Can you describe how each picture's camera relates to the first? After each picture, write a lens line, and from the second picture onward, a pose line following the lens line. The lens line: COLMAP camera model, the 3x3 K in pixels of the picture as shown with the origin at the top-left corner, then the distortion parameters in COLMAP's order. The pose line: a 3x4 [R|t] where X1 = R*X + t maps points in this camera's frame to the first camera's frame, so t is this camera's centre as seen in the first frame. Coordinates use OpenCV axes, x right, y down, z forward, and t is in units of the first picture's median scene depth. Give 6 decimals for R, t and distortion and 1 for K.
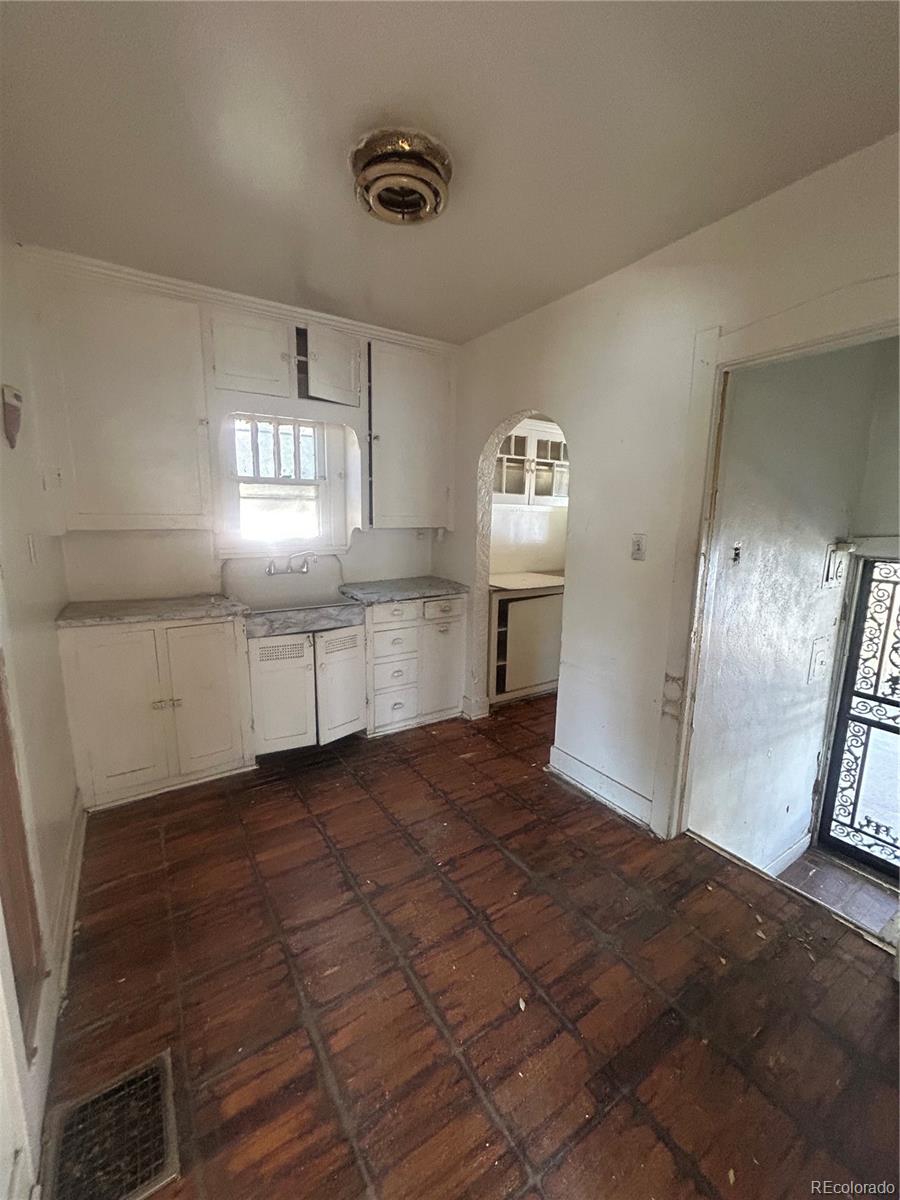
lens RADIAL K [[483.6, 0, 451.5], [0, 483.6, 597.3], [0, 0, 1]] dist [0.002728, 0.000443]
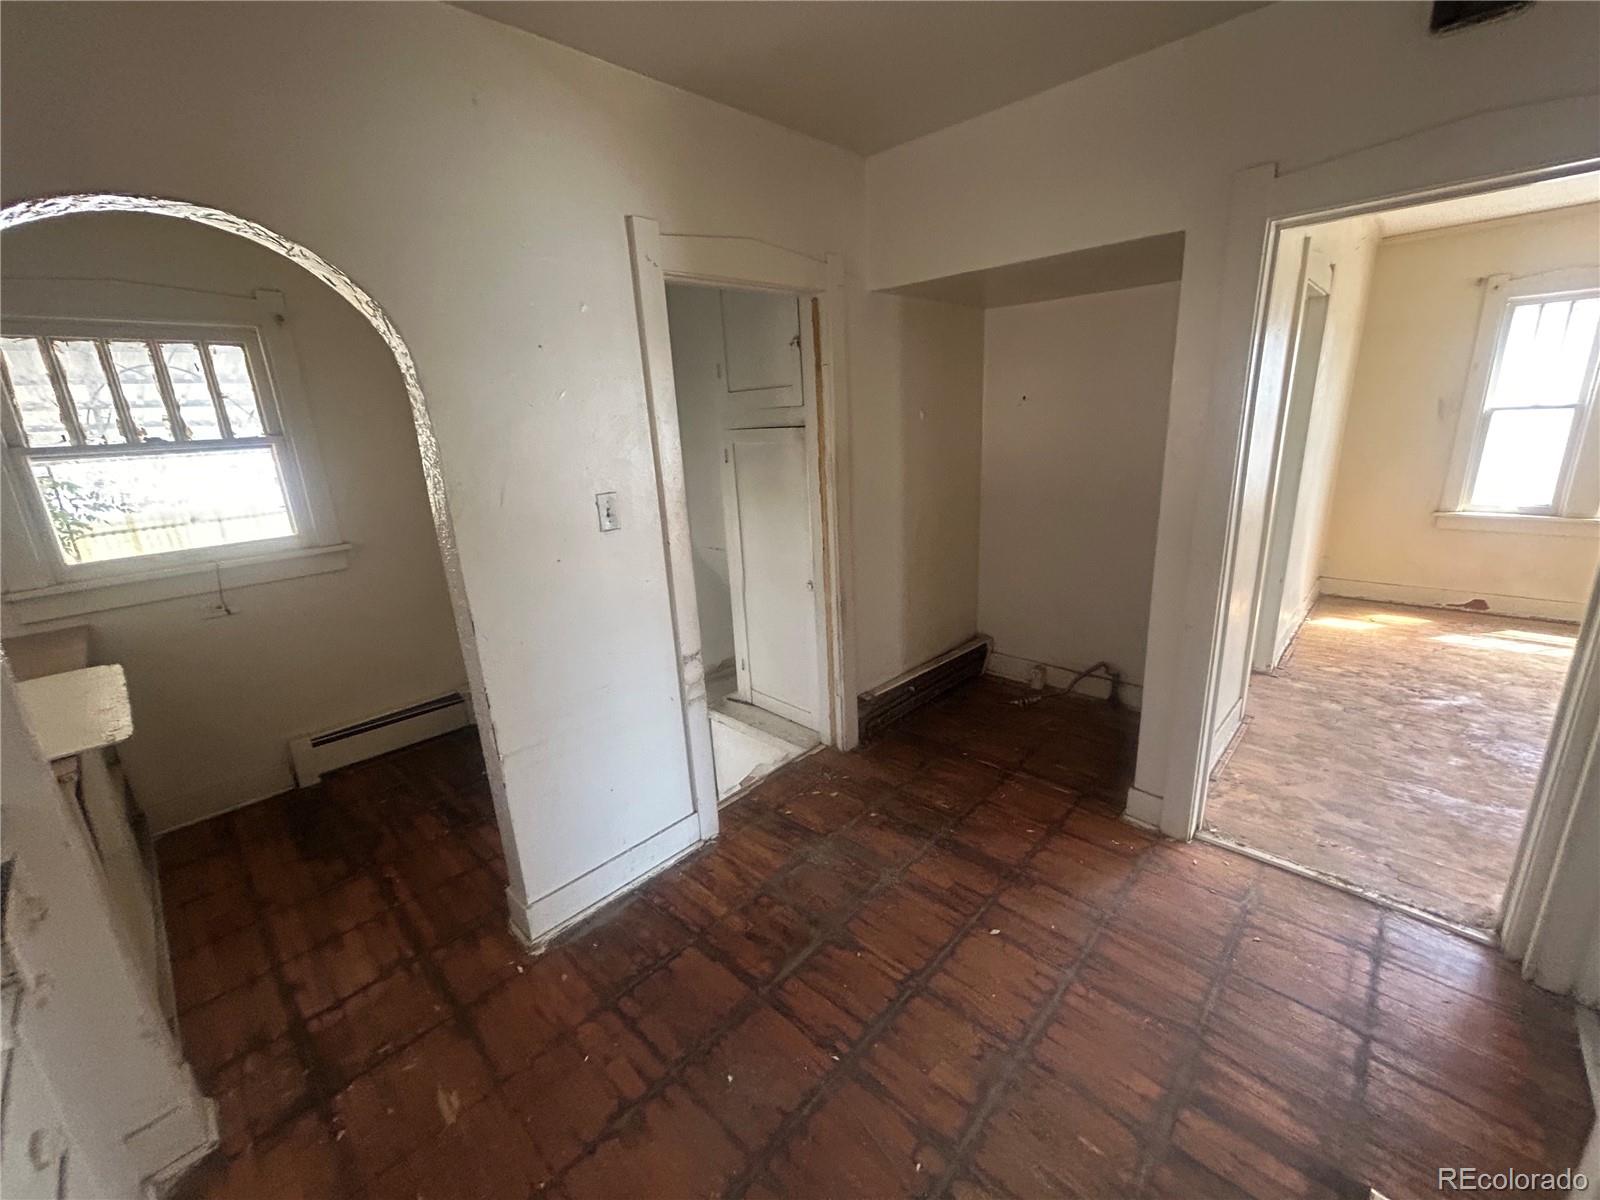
lens RADIAL K [[644.7, 0, 800.1], [0, 644.7, 596.3], [0, 0, 1]] dist [0.002728, 0.000443]
pose [[-0.225489, -0.264962, 0.937523, -0.640193], [0.212847, 0.925662, 0.312803, -0.253463], [-0.950711, 0.270082, -0.152331, 1.049055]]
